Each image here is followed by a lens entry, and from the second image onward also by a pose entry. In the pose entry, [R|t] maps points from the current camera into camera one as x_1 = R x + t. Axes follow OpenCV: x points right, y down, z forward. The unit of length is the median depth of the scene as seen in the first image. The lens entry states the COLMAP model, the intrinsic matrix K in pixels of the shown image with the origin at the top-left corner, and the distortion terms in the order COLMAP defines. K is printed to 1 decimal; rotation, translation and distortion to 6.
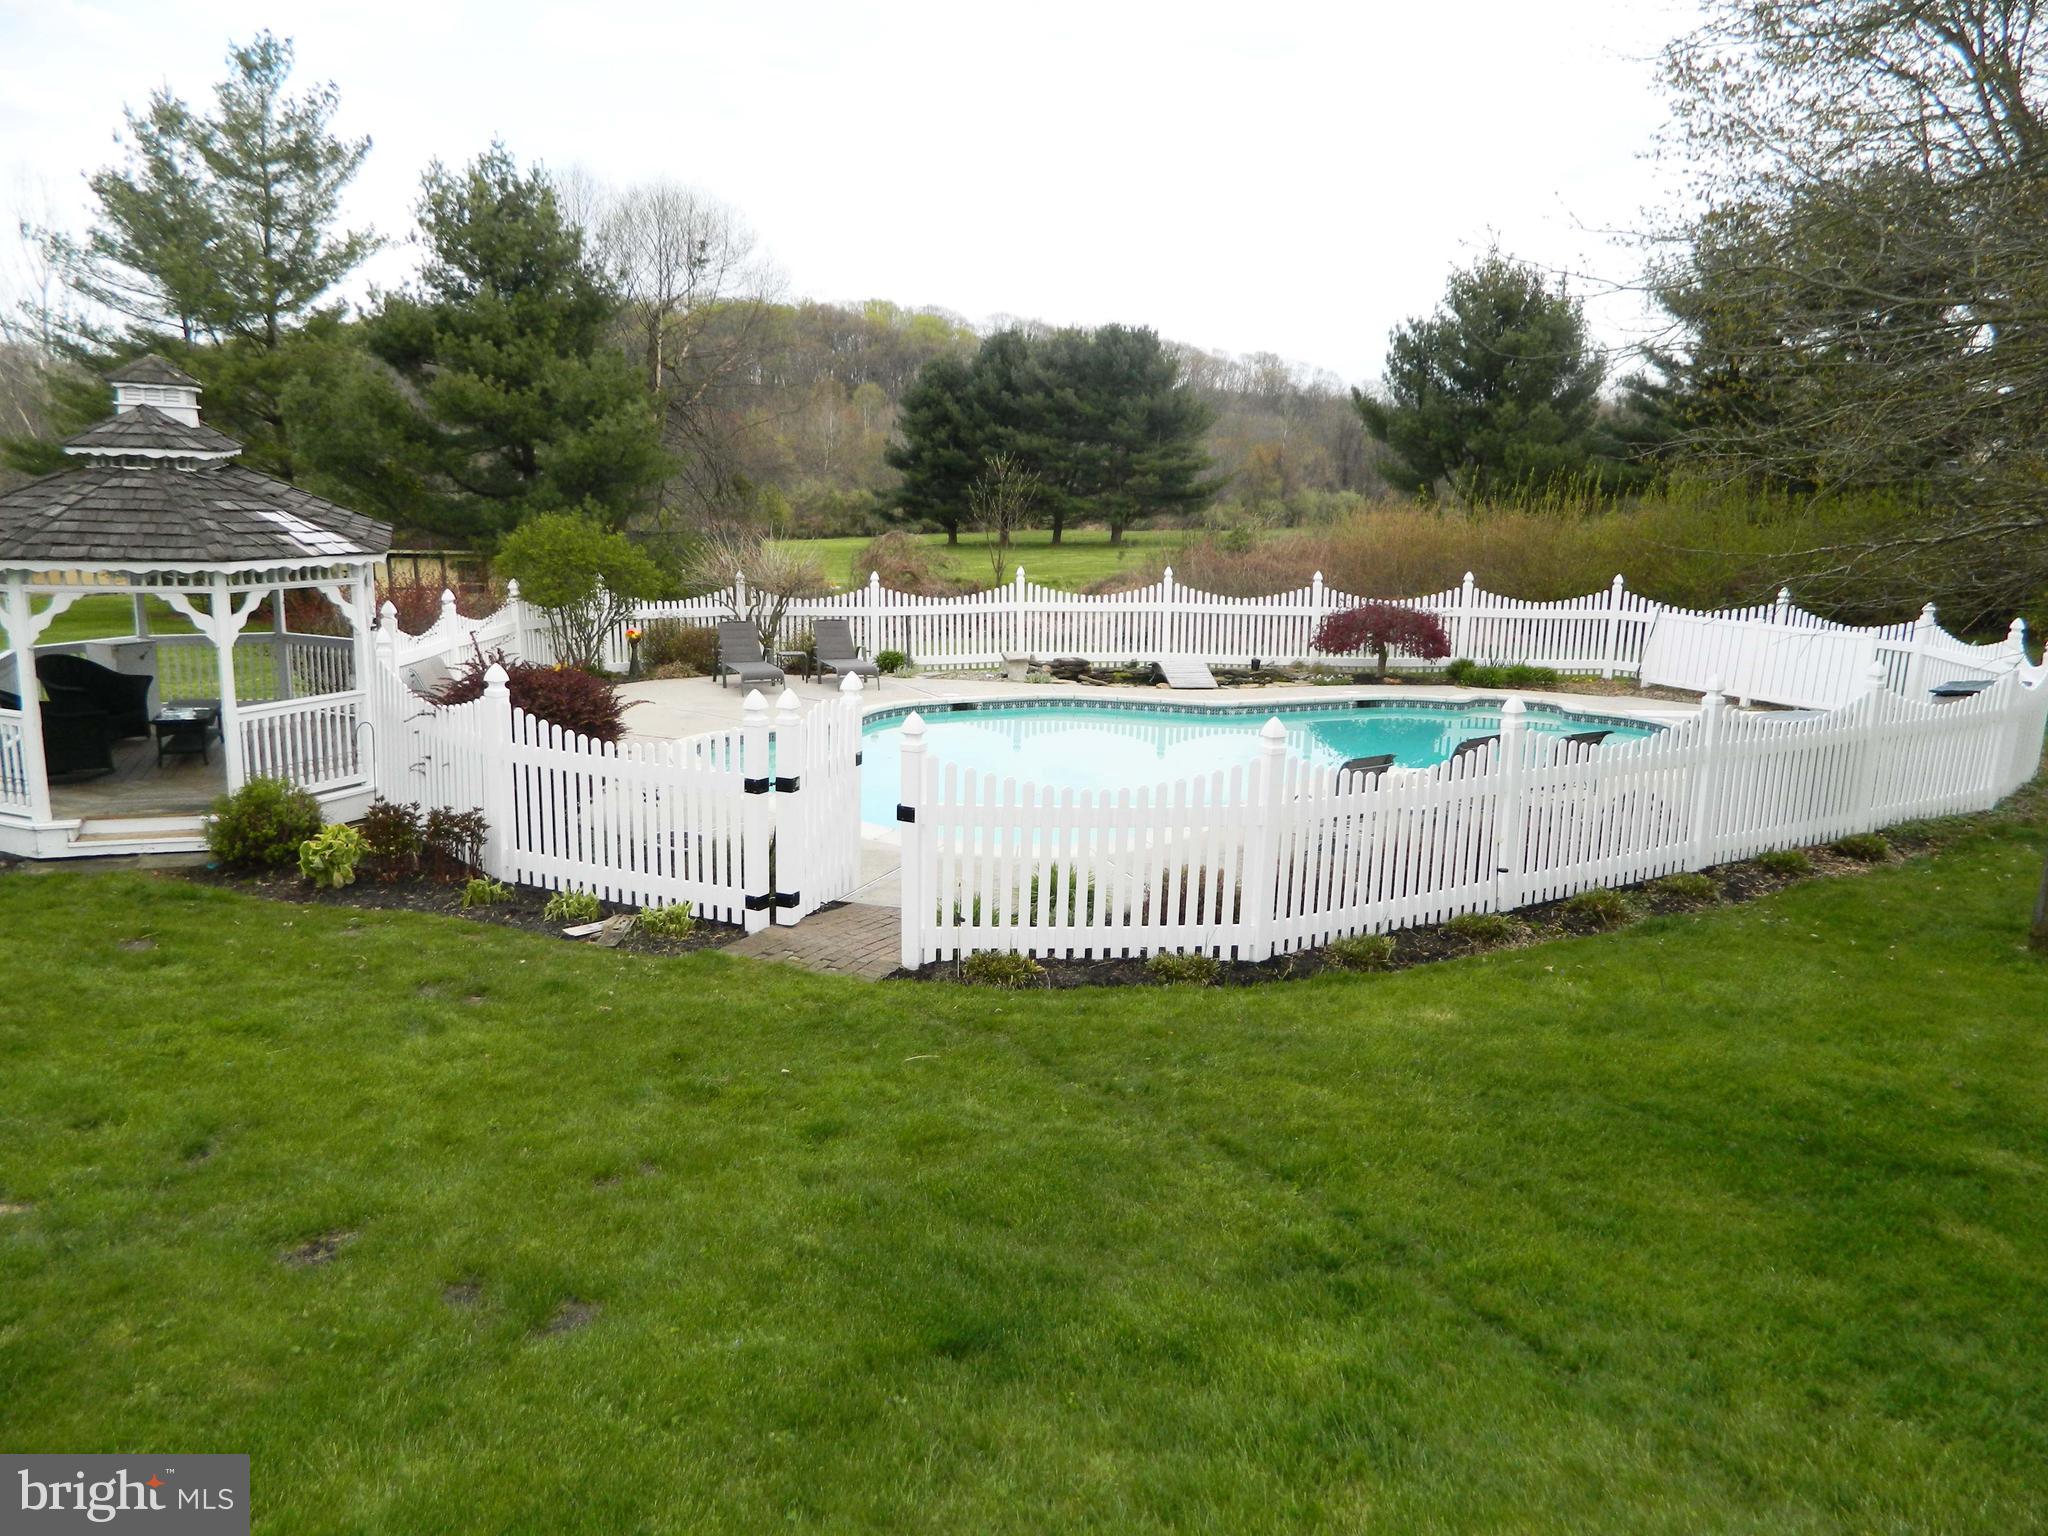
lens RADIAL K [[1536.5, 0, 1018.9], [0, 1536.5, 761.0], [0, 0, 1]] dist [0.014913, -0.000594]
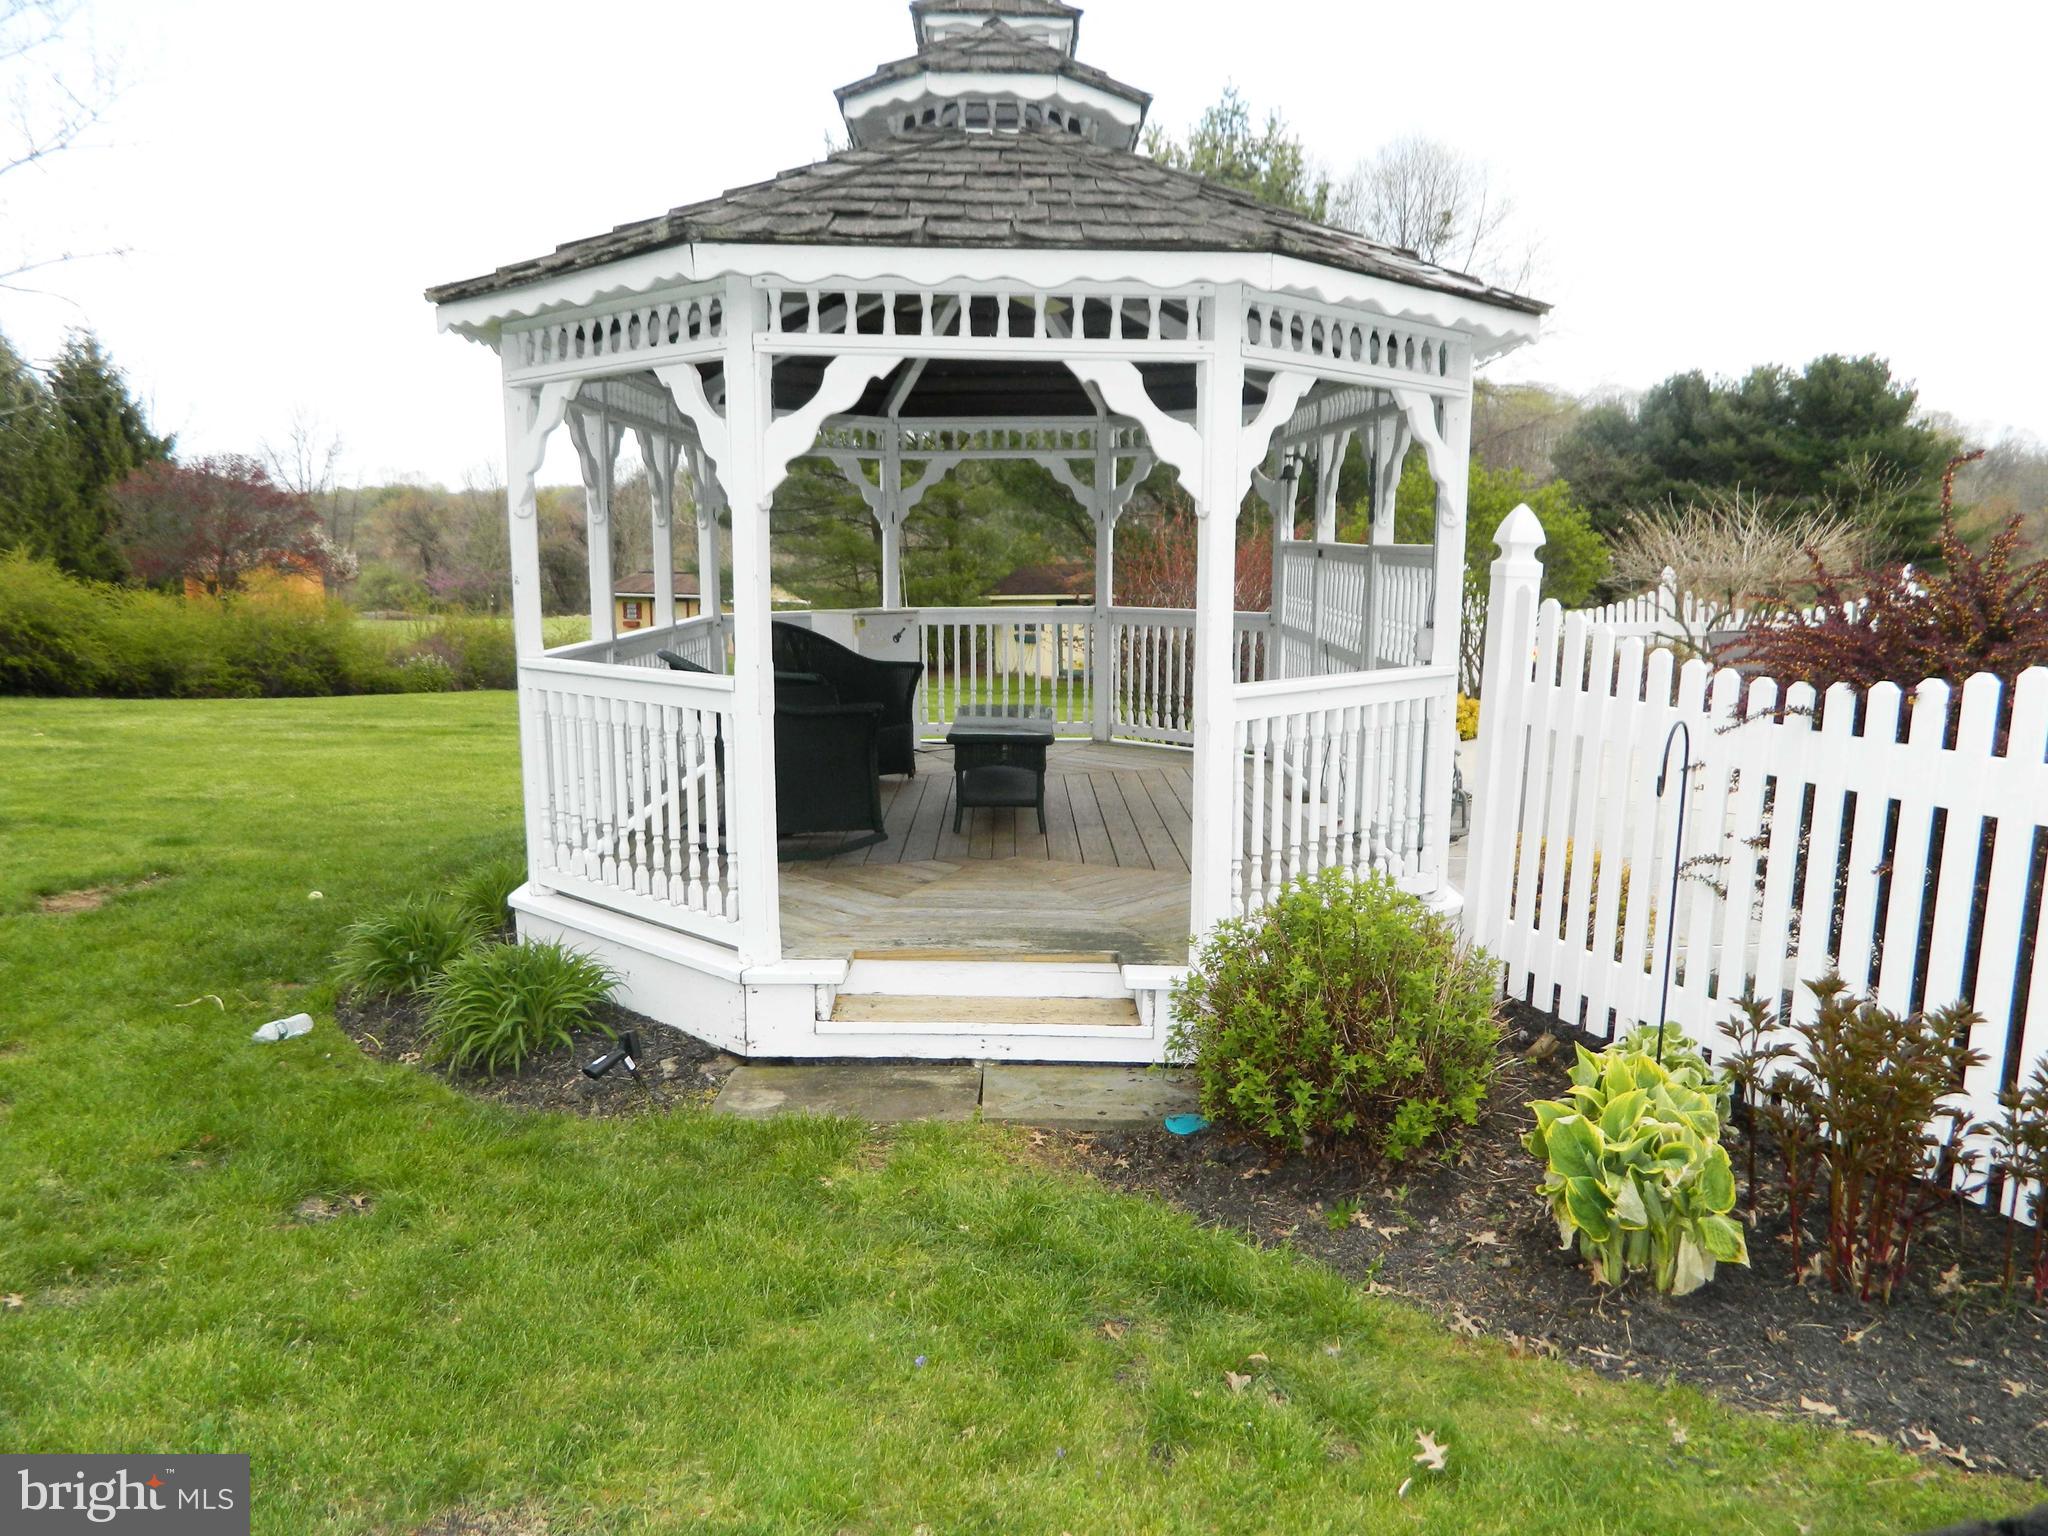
lens RADIAL K [[1536.5, 0, 1028.0], [0, 1536.5, 775.3], [0, 0, 1]] dist [0.014913, -0.000594]
pose [[0.936571, 0.031910, -0.349022, -0.423190], [-0.048754, 0.998026, -0.039580, 0.004479], [0.347070, 0.054086, 0.936278, 0.639709]]
